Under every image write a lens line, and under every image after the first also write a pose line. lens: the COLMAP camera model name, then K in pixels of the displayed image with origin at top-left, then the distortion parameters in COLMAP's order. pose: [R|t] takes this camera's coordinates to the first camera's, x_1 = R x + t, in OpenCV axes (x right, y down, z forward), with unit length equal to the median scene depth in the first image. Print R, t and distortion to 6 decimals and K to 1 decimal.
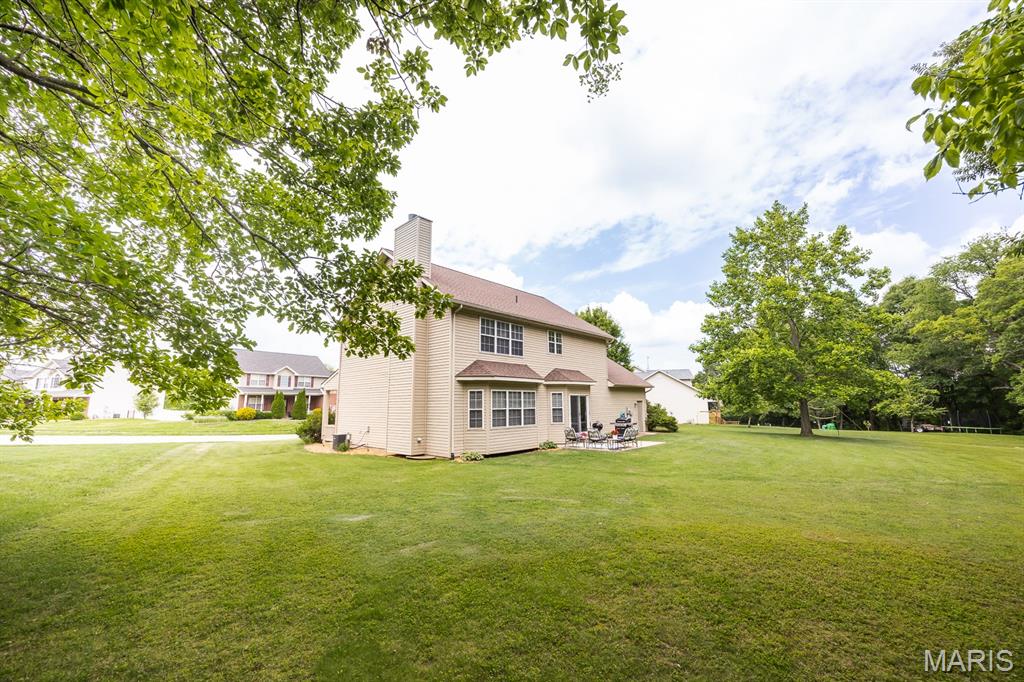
lens RADIAL K [[406.2, 0, 515.2], [0, 406.2, 340.6], [0, 0, 1]] dist [0.000120, 0.000113]
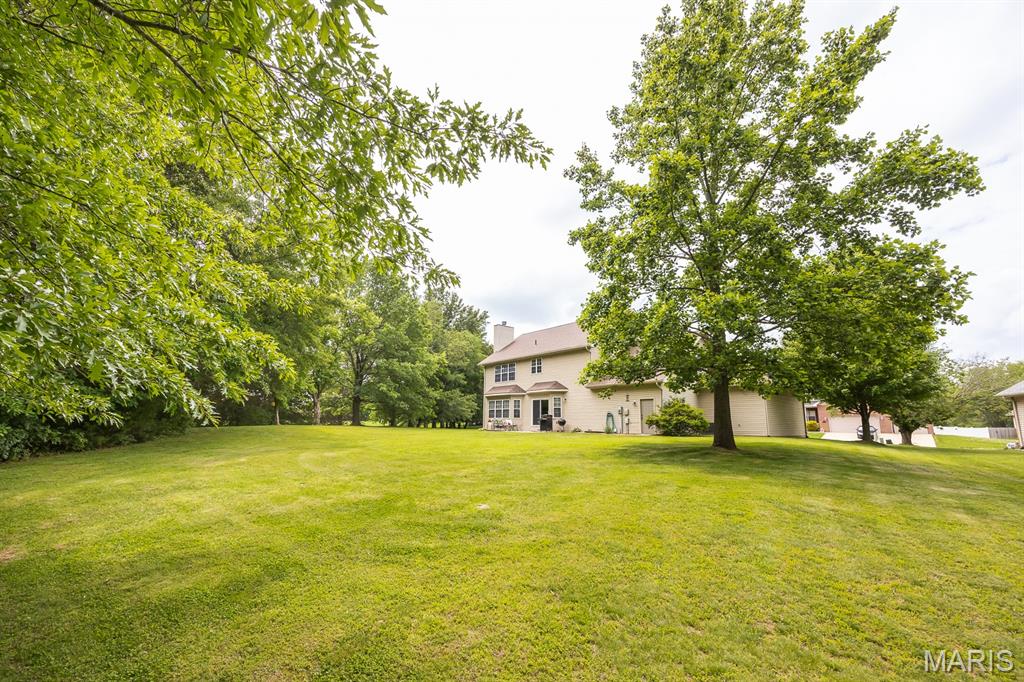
lens RADIAL K [[406.2, 0, 515.2], [0, 406.2, 340.6], [0, 0, 1]] dist [0.000120, 0.000113]
pose [[-0.133746, -0.196109, -0.971418, 1.792402], [0.146094, 0.965613, -0.215052, 0.255576], [0.980188, -0.170680, -0.100497, 1.213617]]
